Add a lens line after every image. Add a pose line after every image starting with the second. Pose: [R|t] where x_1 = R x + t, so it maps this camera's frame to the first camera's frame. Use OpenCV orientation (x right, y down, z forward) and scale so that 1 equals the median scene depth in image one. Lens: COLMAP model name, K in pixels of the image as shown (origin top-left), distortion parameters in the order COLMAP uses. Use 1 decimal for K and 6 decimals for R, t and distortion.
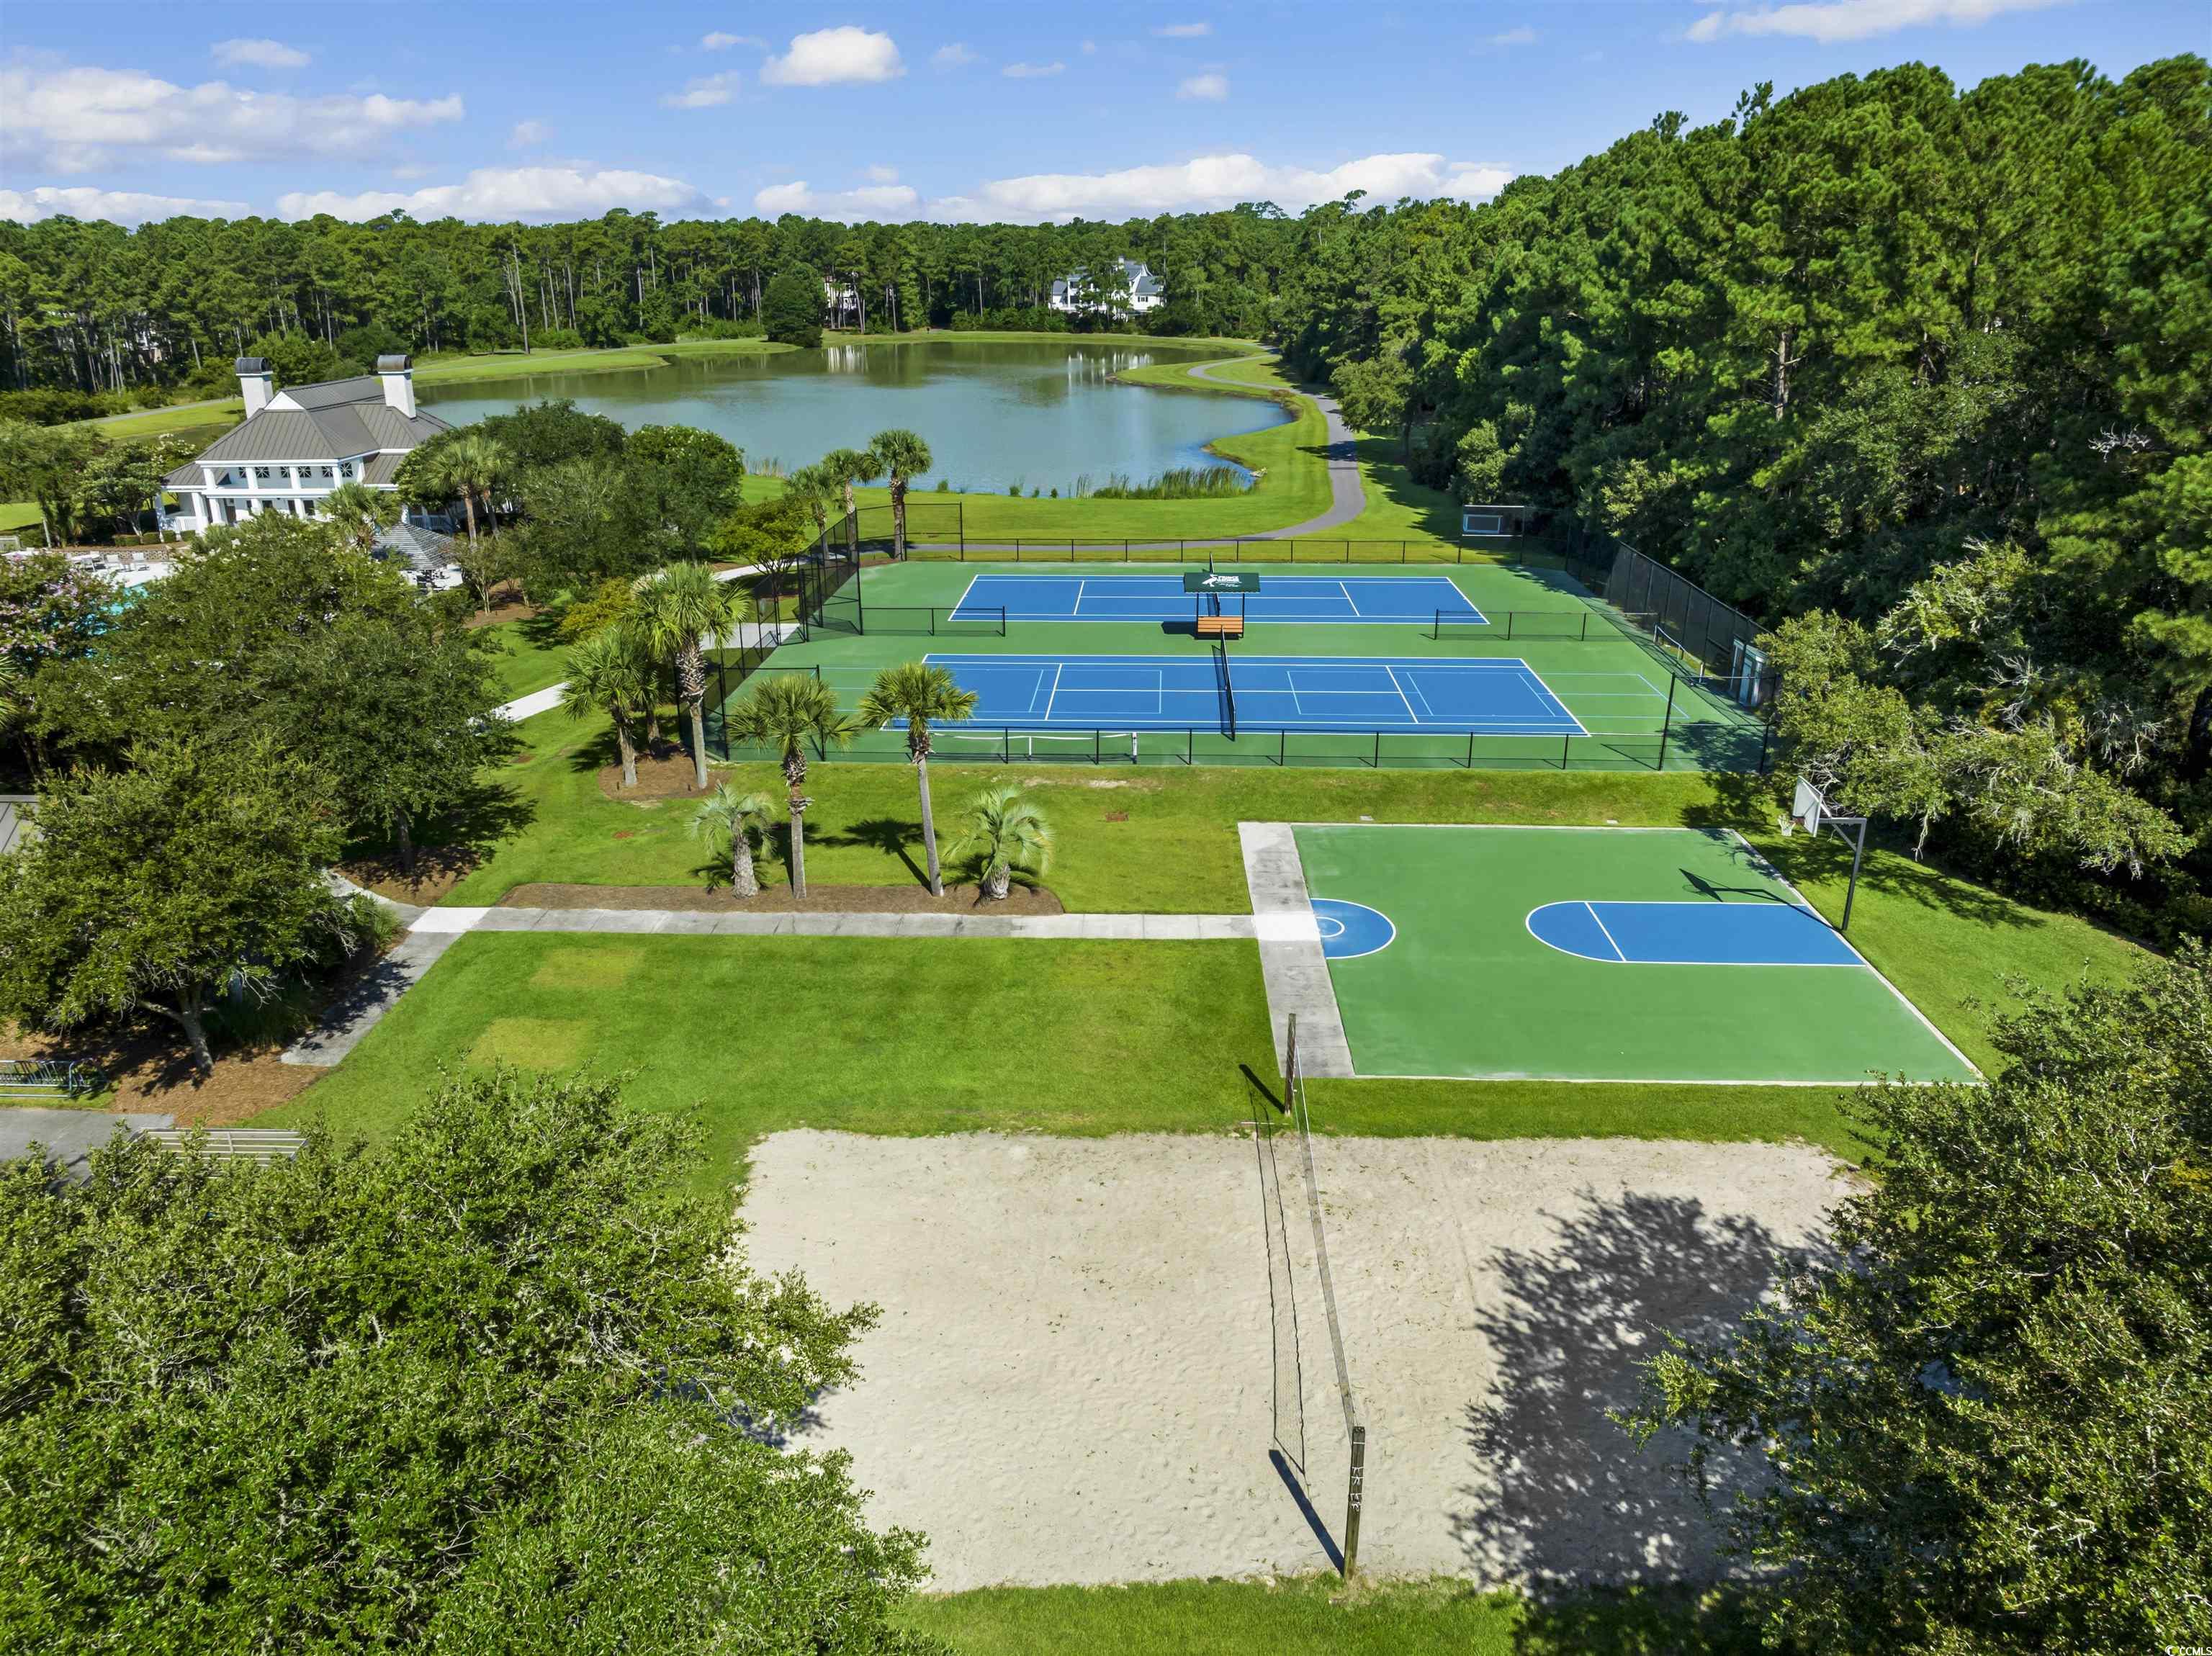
lens RADIAL K [[1540.9, 0, 1093.4], [0, 1540.9, 824.9], [0, 0, 1]] dist [-0.030932, -0.005973]
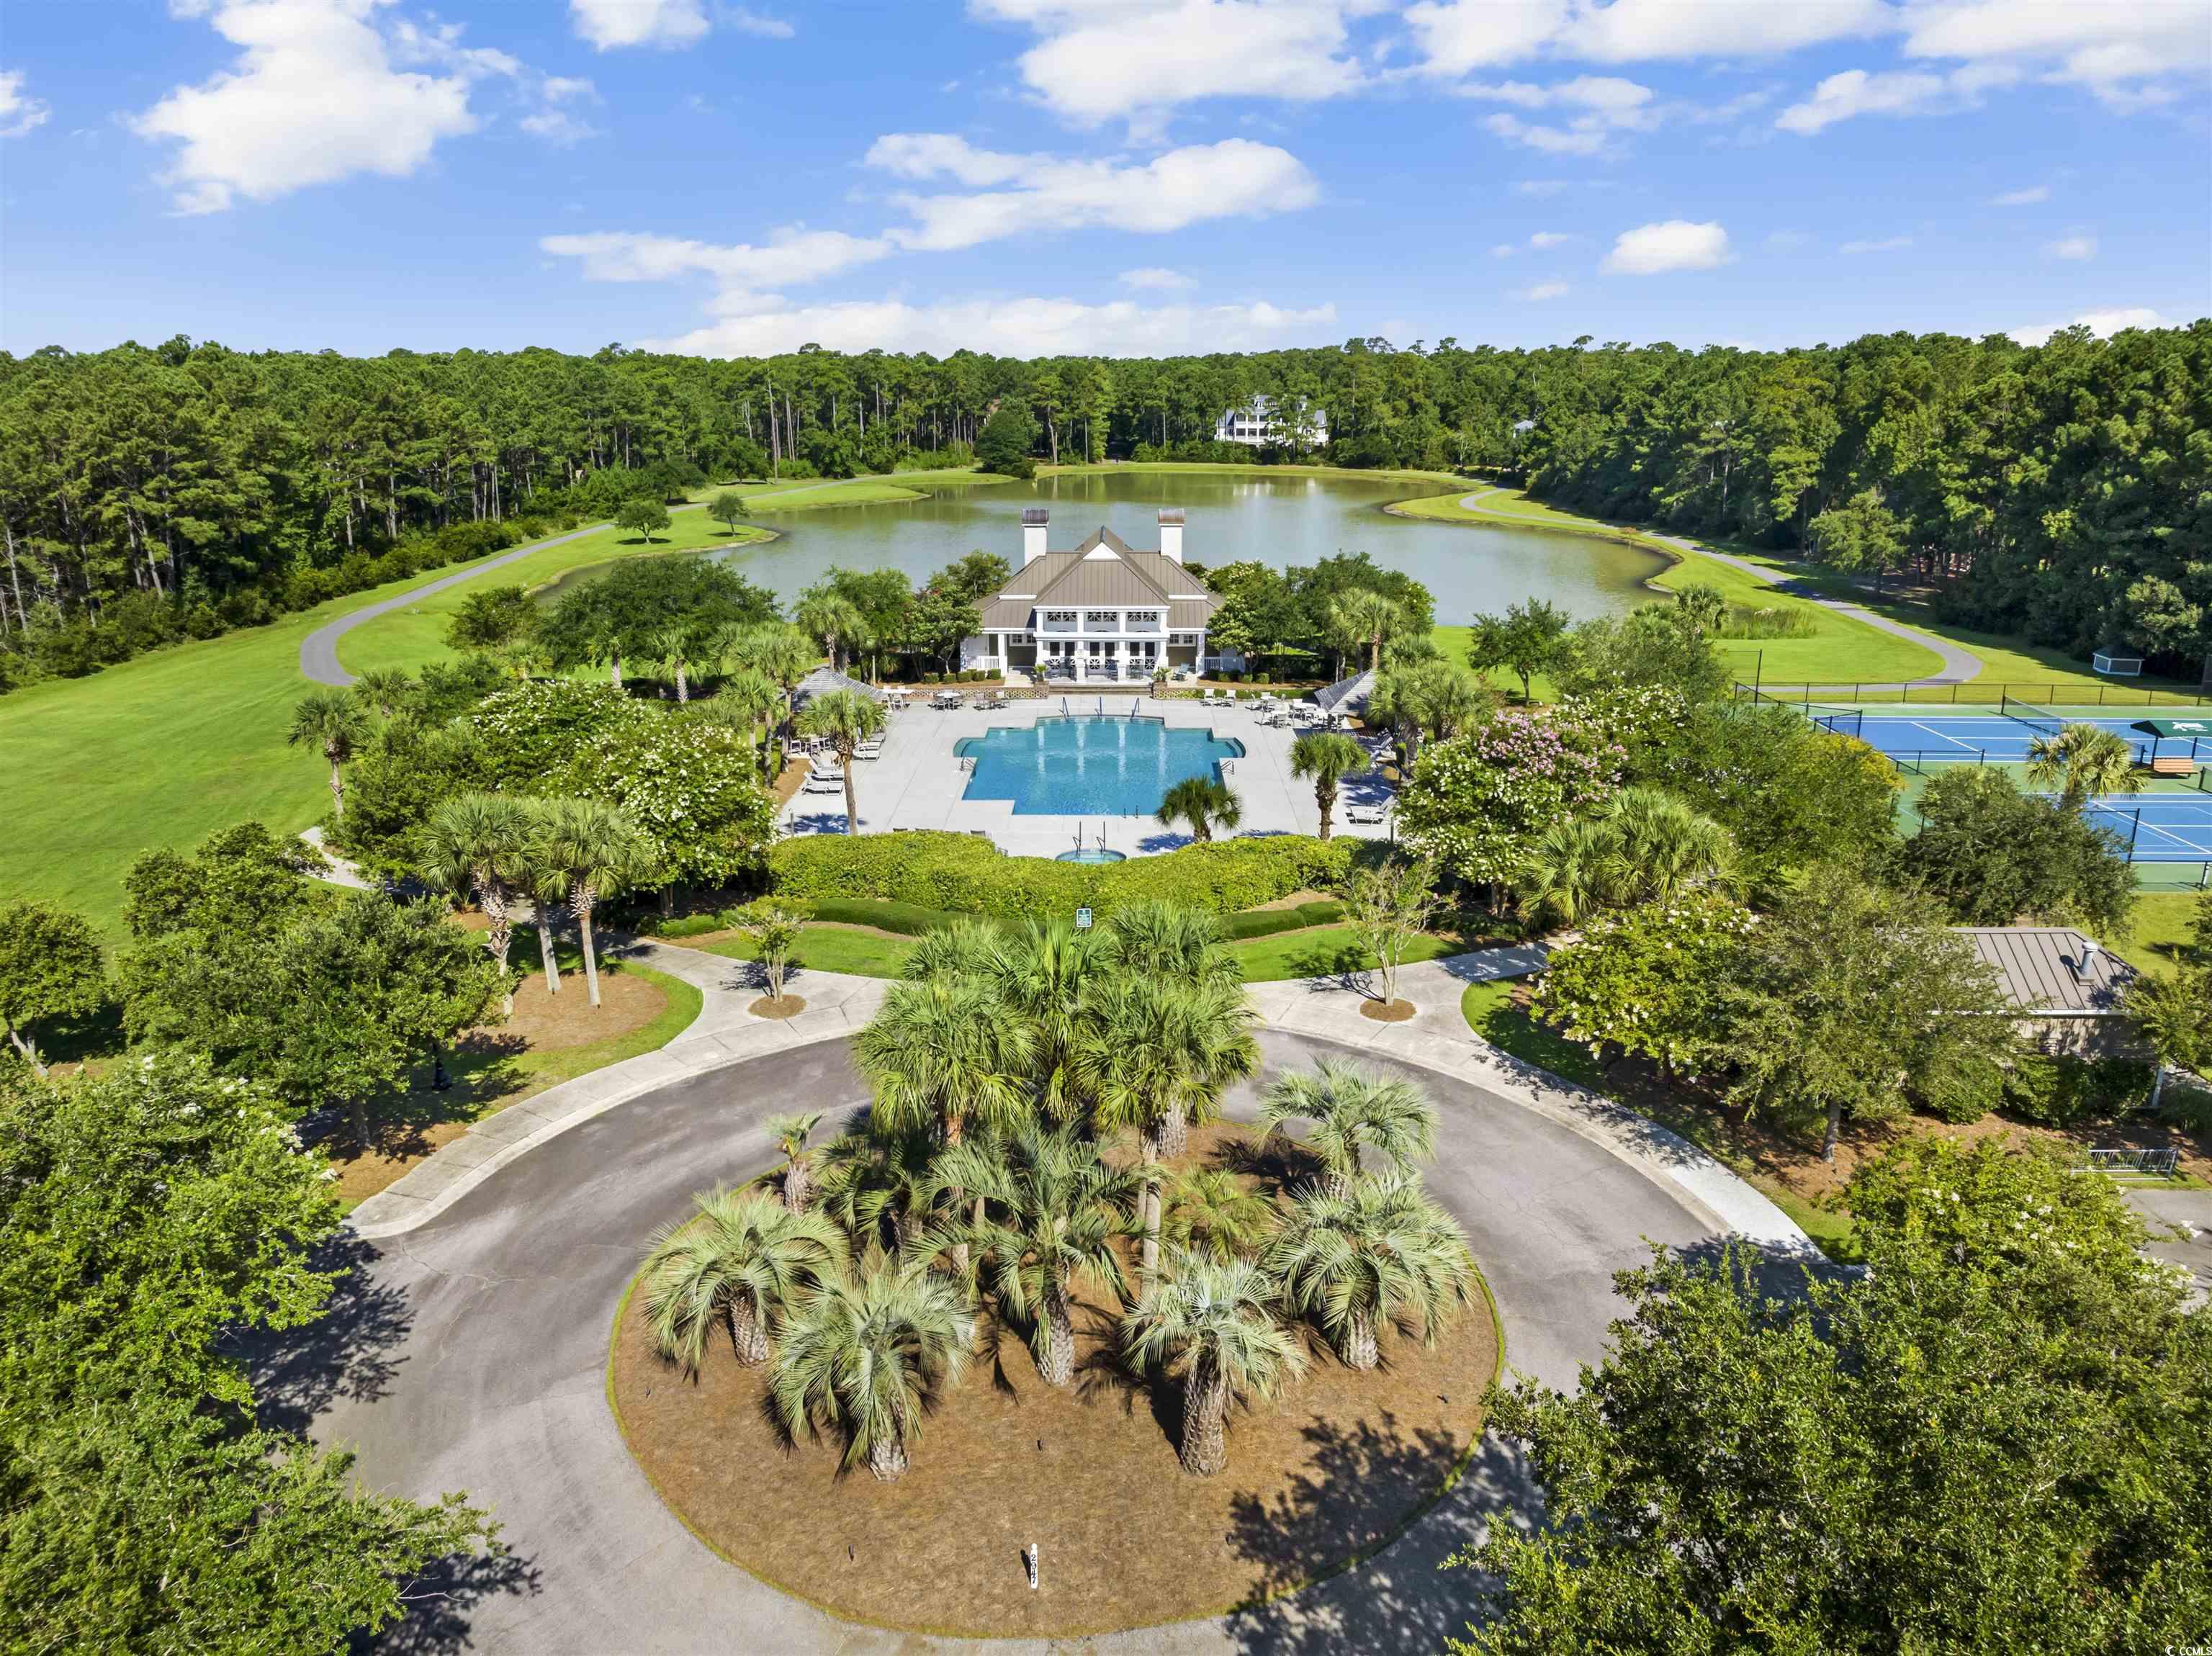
lens RADIAL K [[1540.9, 0, 1111.8], [0, 1540.9, 828.4], [0, 0, 1]] dist [-0.030932, -0.005973]
pose [[0.999911, -0.000754, 0.013310, -0.129835], [0.001703, 0.997445, -0.071422, -0.000857], [-0.013222, 0.071438, 0.997357, -0.018936]]
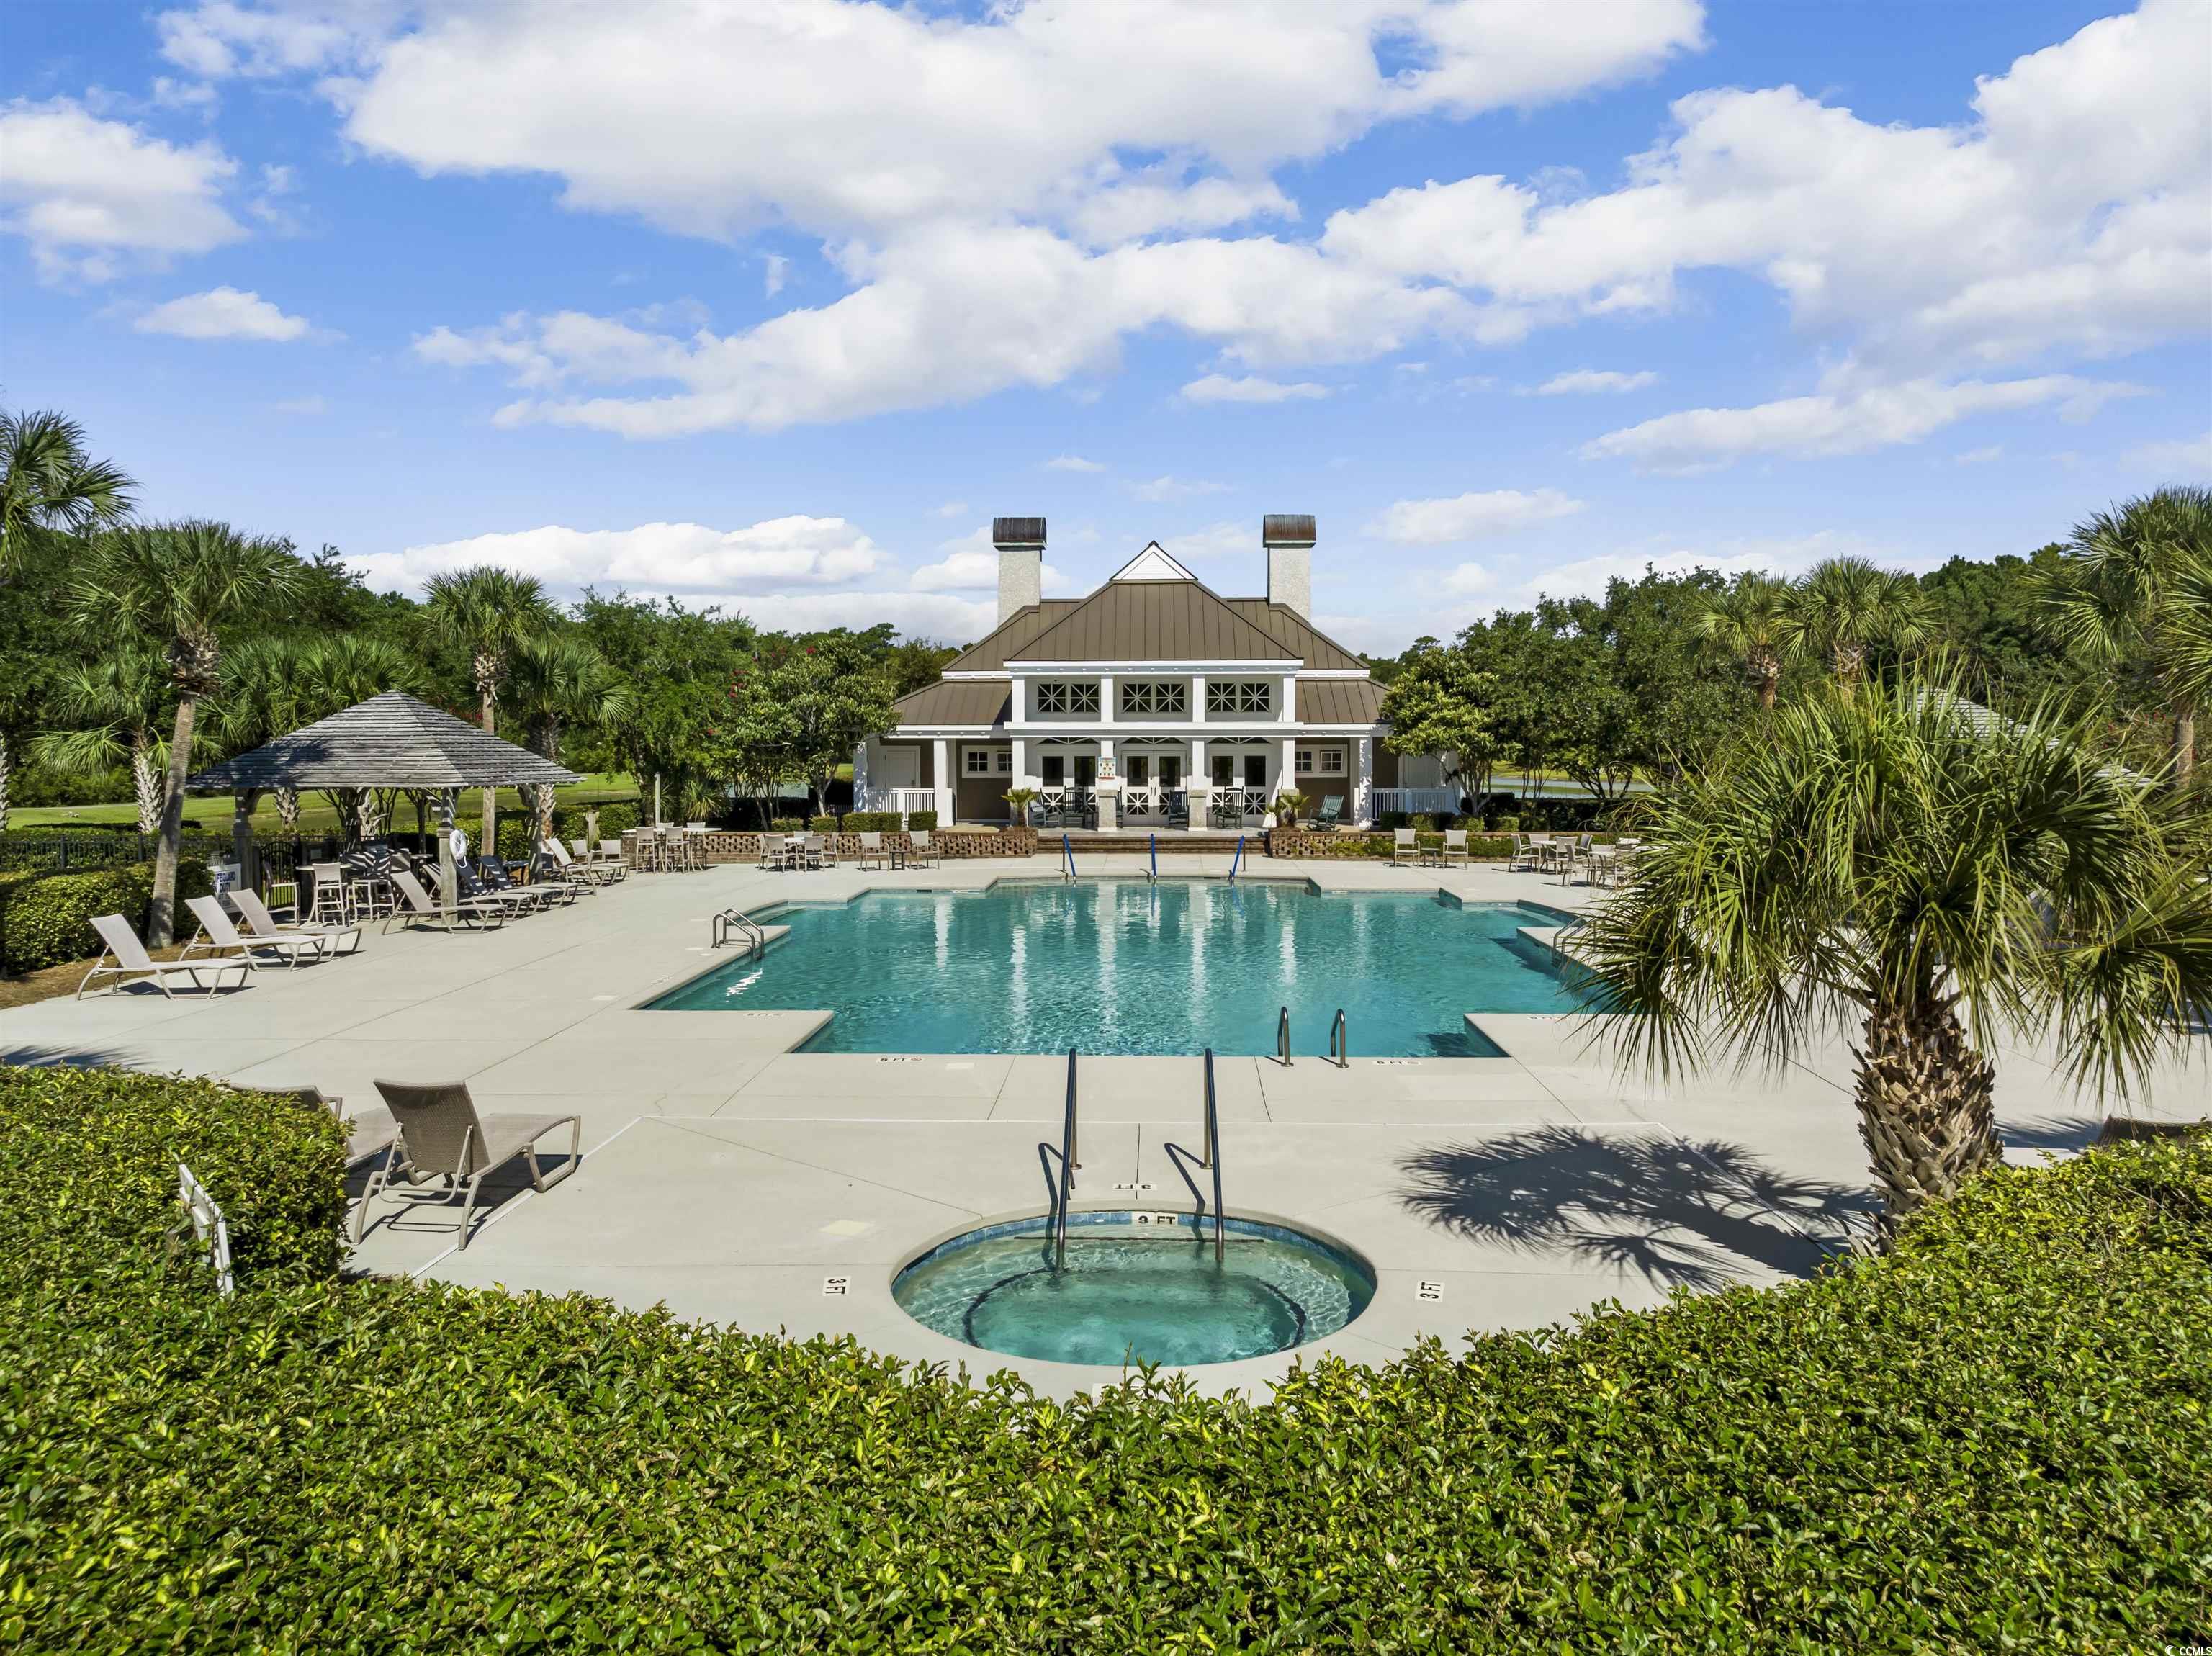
lens RADIAL K [[1540.9, 0, 1094.8], [0, 1540.9, 837.8], [0, 0, 1]] dist [-0.030932, -0.005973]
pose [[0.999750, -0.002377, -0.022240, -0.129962], [-0.004130, 0.957612, -0.288032, -0.009661], [0.021982, 0.288051, 0.957363, 0.127758]]
